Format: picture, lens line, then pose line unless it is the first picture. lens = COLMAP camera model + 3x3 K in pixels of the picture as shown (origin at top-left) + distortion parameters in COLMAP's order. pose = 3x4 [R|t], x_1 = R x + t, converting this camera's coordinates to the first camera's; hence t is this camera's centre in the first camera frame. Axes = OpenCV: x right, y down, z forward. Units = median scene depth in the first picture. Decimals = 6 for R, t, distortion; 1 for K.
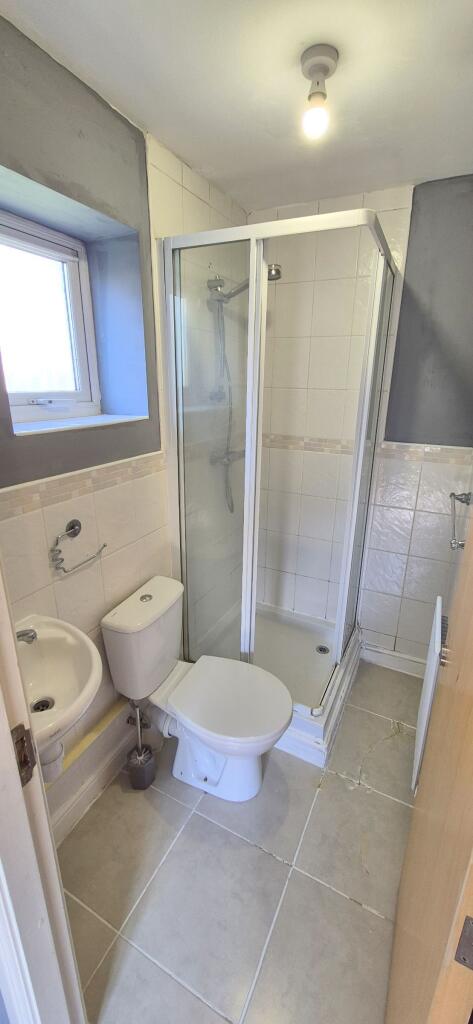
lens RADIAL K [[403.4, 0, 239.7], [0, 403.4, 511.9], [0, 0, 1]] dist [0.001293, -0.001471]
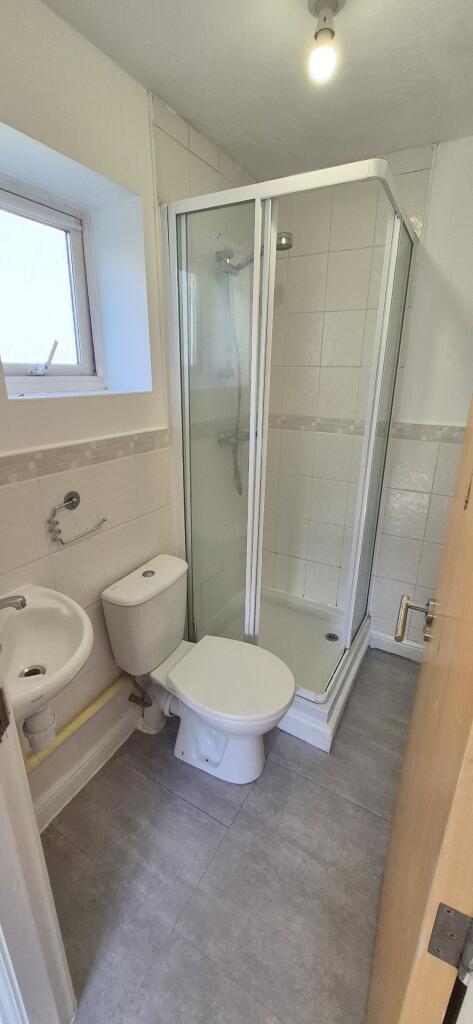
lens RADIAL K [[403.4, 0, 235.8], [0, 403.4, 509.4], [0, 0, 1]] dist [0.001293, -0.001471]
pose [[0.998405, 0.016468, -0.054003, 0.031260], [-0.015506, 0.999714, 0.018182, 0.028010], [0.054287, -0.017316, 0.998375, 0.023382]]
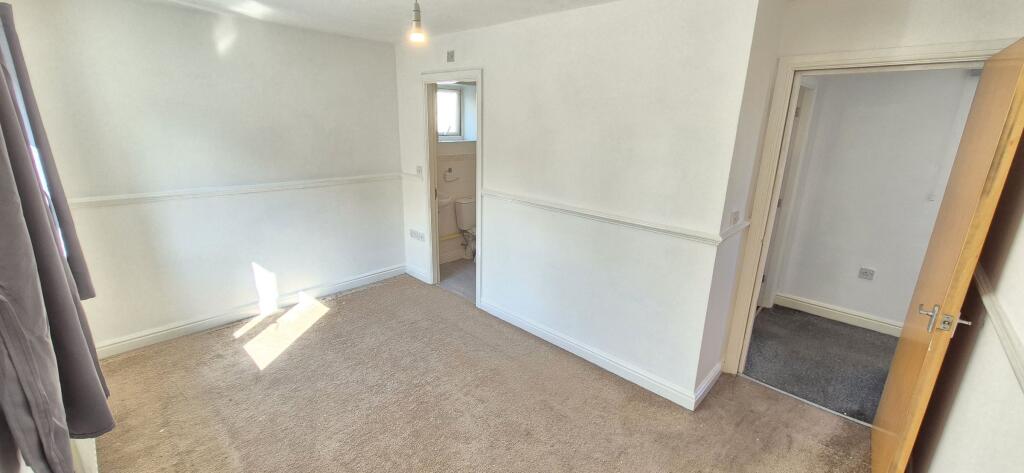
lens RADIAL K [[403.4, 0, 509.1], [0, 403.4, 235.8], [0, 0, 1]] dist [0.001293, -0.001471]
pose [[0.954291, 0.093248, -0.283959, 0.828250], [-0.104520, 0.994214, -0.024771, 0.467394], [0.280006, 0.053318, 0.958516, -1.609565]]
